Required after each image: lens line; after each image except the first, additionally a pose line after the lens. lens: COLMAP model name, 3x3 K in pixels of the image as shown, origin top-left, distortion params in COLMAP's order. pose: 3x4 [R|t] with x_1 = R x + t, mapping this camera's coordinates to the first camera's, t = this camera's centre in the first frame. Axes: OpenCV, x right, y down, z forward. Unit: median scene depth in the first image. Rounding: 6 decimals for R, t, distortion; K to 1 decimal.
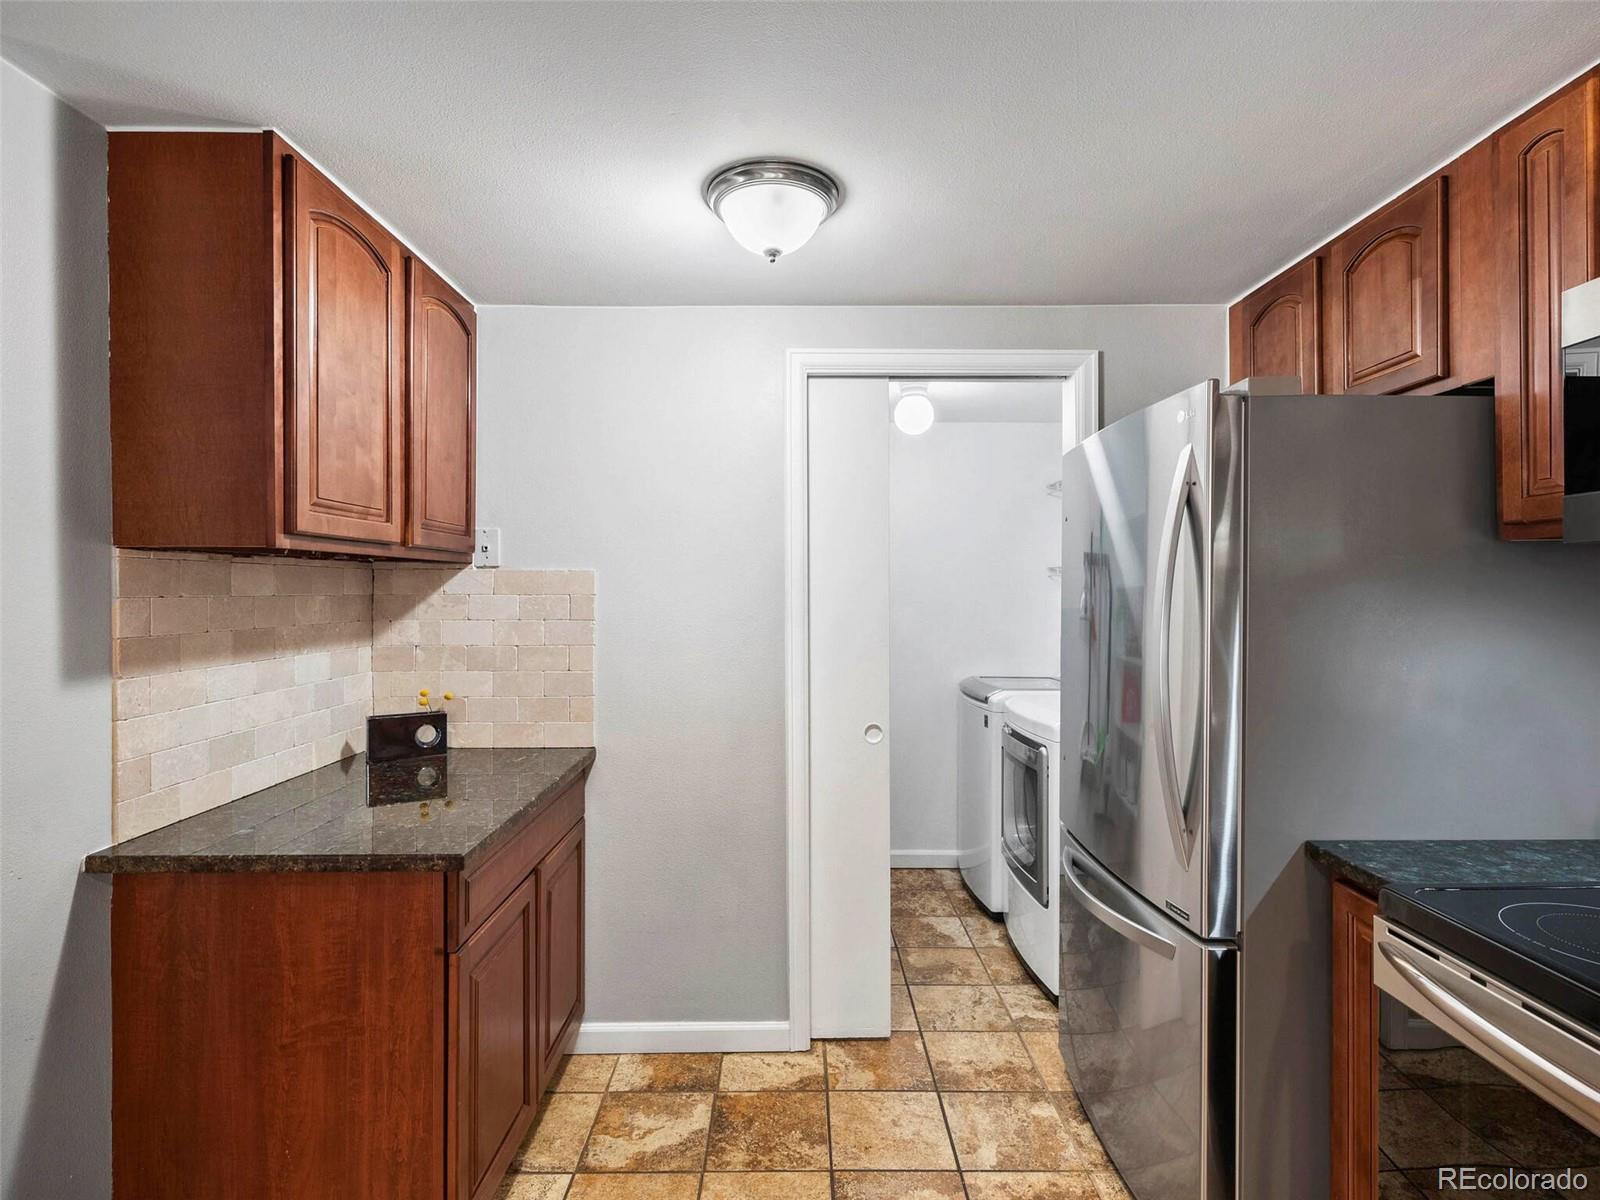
lens RADIAL K [[809.6, 0, 794.7], [0, 809.6, 585.8], [0, 0, 1]] dist [0.008850, -0.000431]
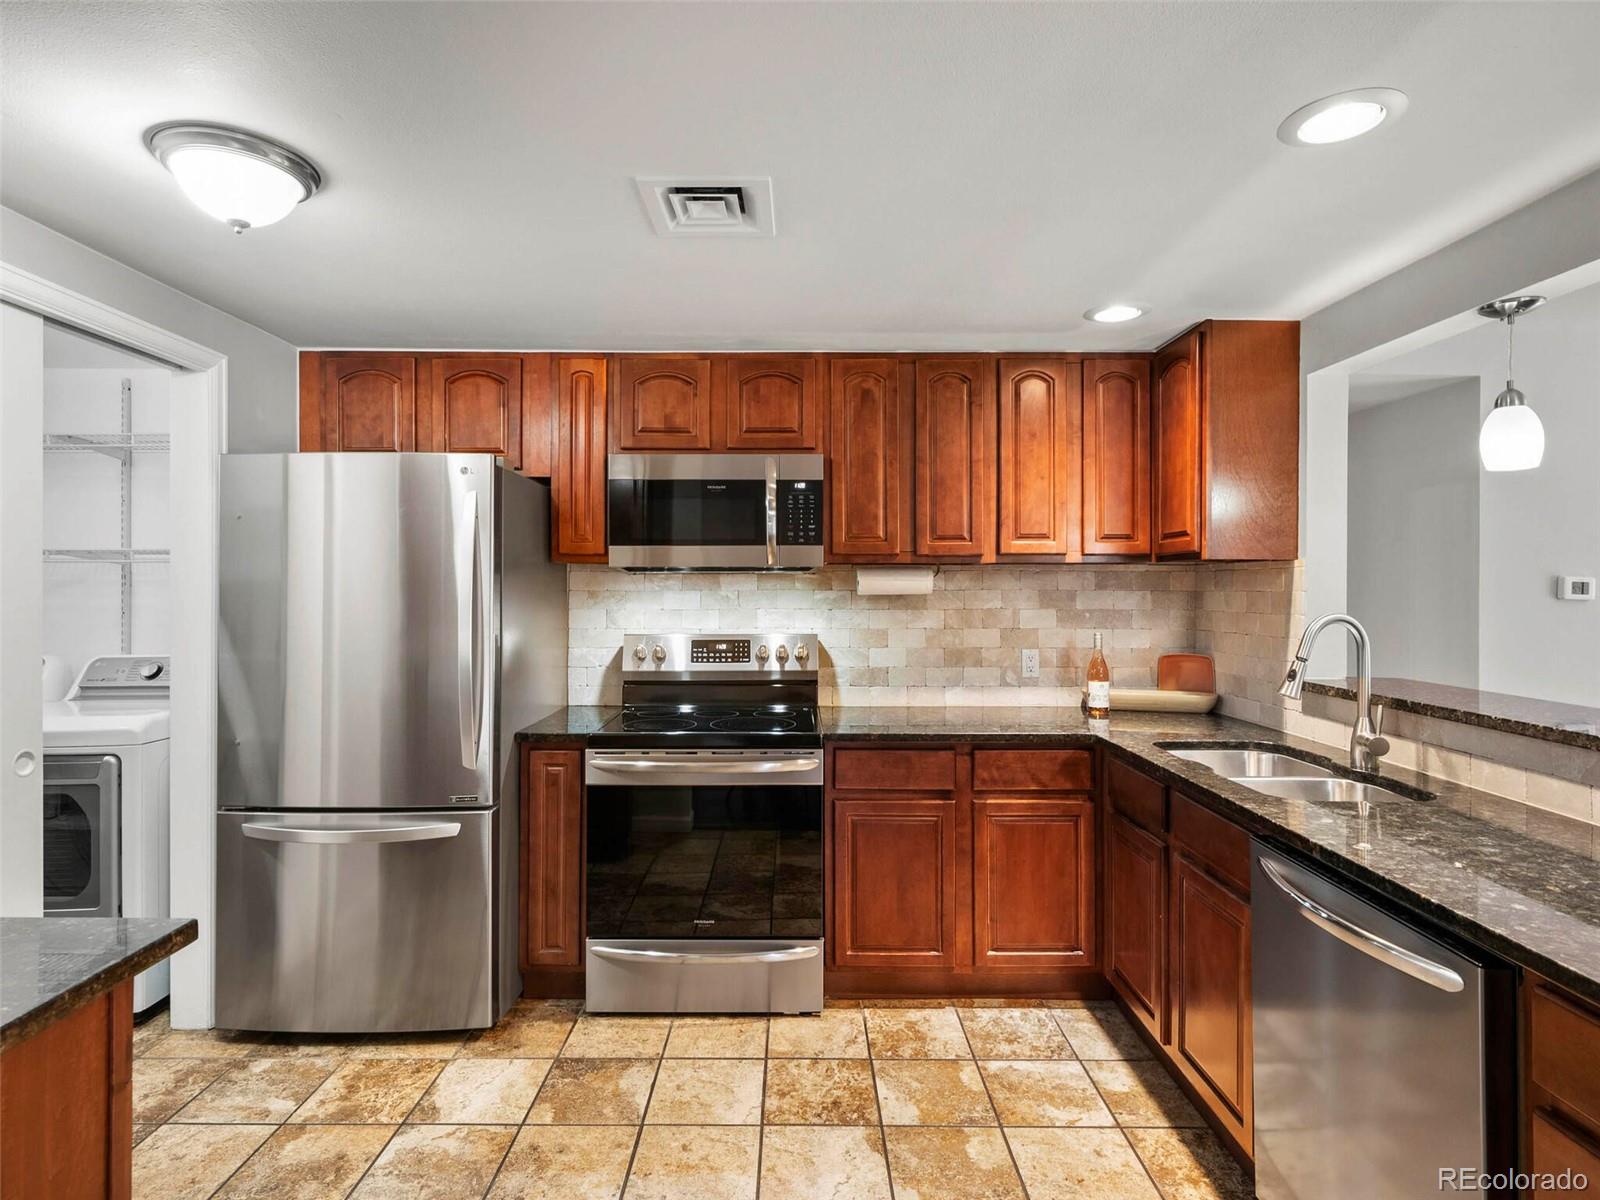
lens RADIAL K [[899.4, 0, 798.5], [0, 899.4, 594.2], [0, 0, 1]] dist [-0.001197, 0.003045]
pose [[-0.013833, -0.002973, 0.999900, -1.010184], [-0.009806, 0.999948, 0.002837, 0.007811], [-0.999856, -0.009766, -0.013861, 0.345159]]
